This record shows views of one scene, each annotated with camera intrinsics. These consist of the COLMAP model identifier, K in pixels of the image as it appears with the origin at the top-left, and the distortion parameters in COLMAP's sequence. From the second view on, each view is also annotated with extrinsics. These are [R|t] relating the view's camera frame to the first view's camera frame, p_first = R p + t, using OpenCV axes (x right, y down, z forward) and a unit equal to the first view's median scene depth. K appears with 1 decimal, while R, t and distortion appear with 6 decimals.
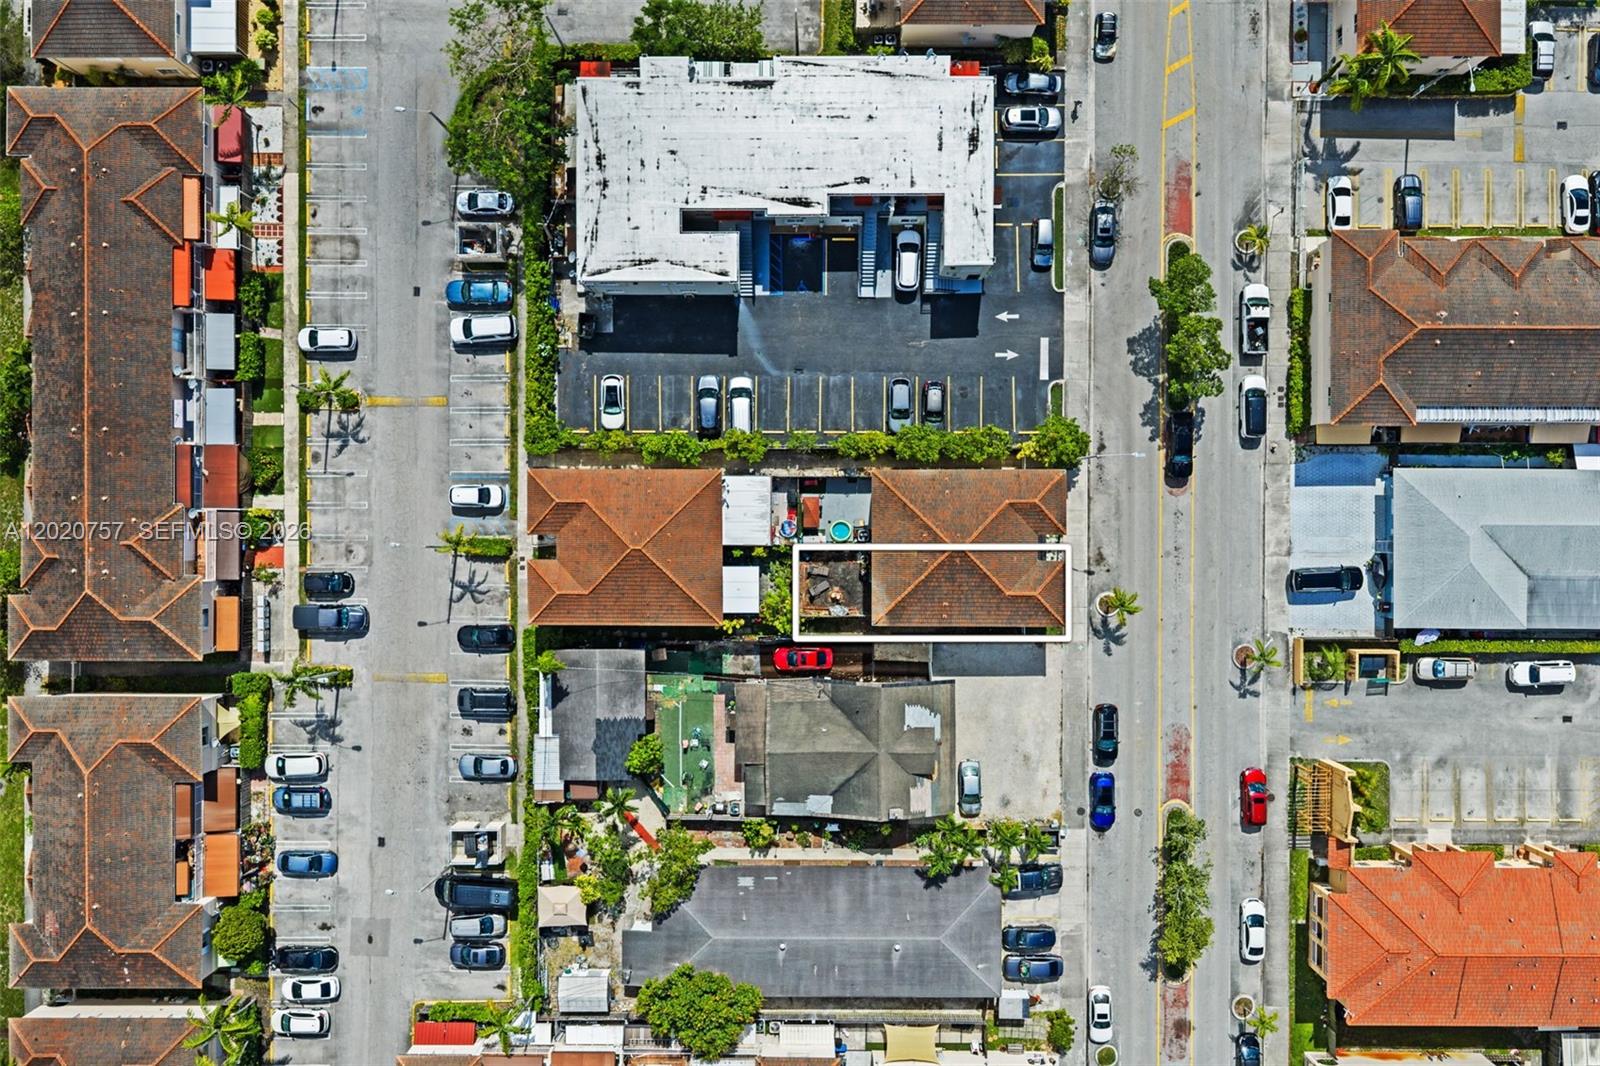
lens RADIAL K [[1339.5, 0, 800.0], [0, 1339.5, 533.0], [0, 0, 1]] dist [0.007577, 0.001166]
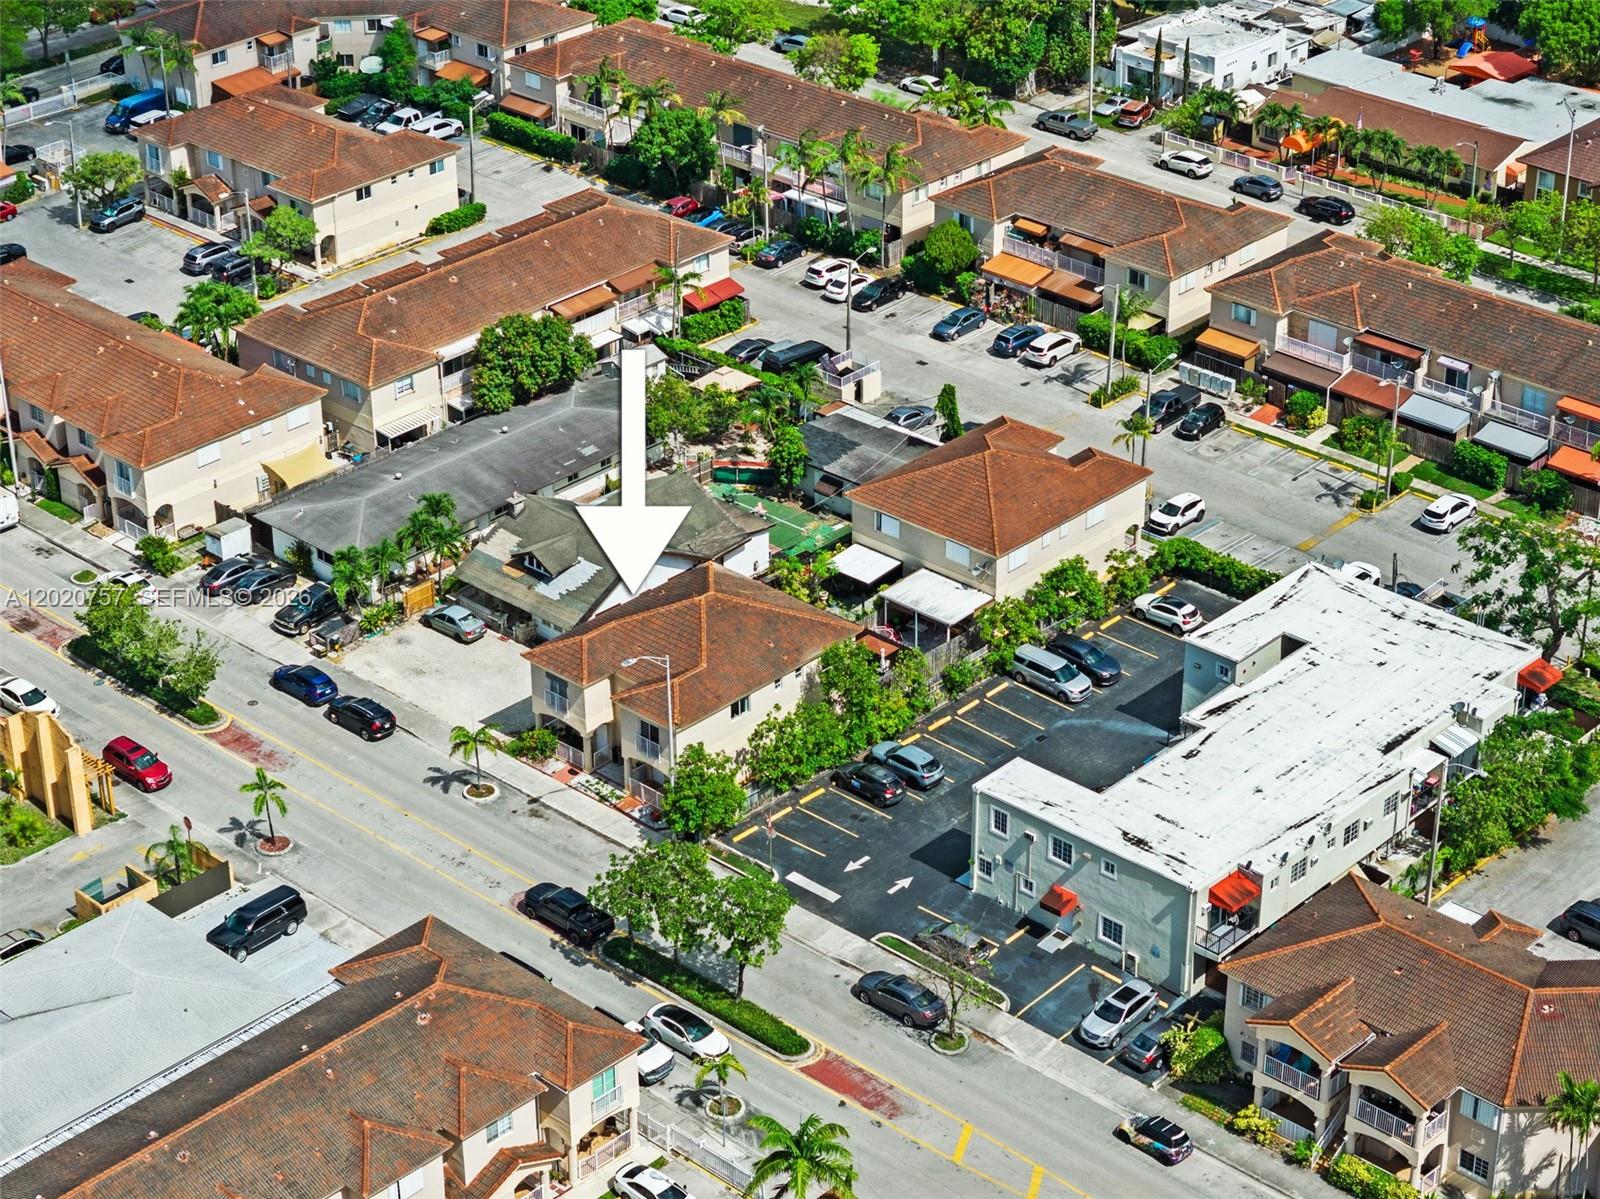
lens RADIAL K [[3127.6, 0, 800.0], [0, 3127.6, 599.5], [0, 0, 1]] dist [-0.170803, 0.410008]
pose [[-0.681566, 0.365898, -0.633709, 1.153152], [-0.731752, -0.337643, 0.592061, -1.025541], [0.002667, 0.867246, 0.497872, 0.142564]]
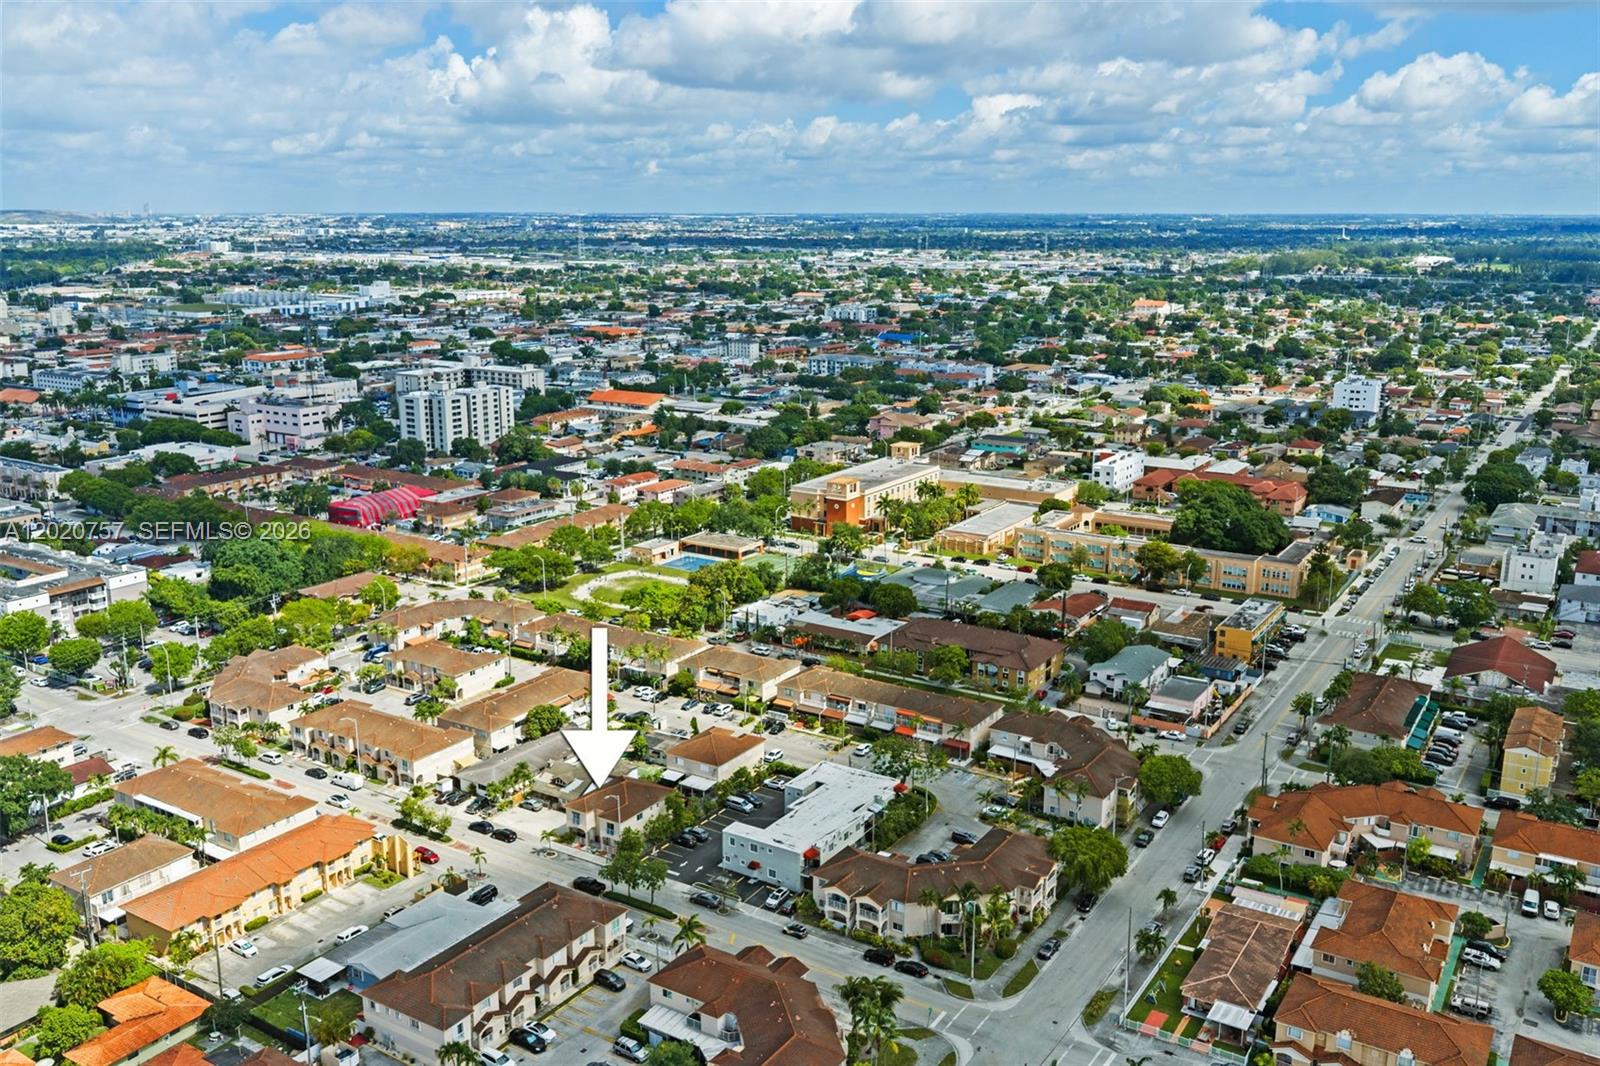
lens RADIAL K [[1339.5, 0, 800.0], [0, 1339.5, 533.0], [0, 0, 1]] dist [0.007577, 0.001166]
pose [[-0.532923, 0.202172, -0.821657, 1.662484], [-0.846110, -0.138290, 0.514756, -1.283922], [-0.009558, 0.969537, 0.244758, 0.061523]]
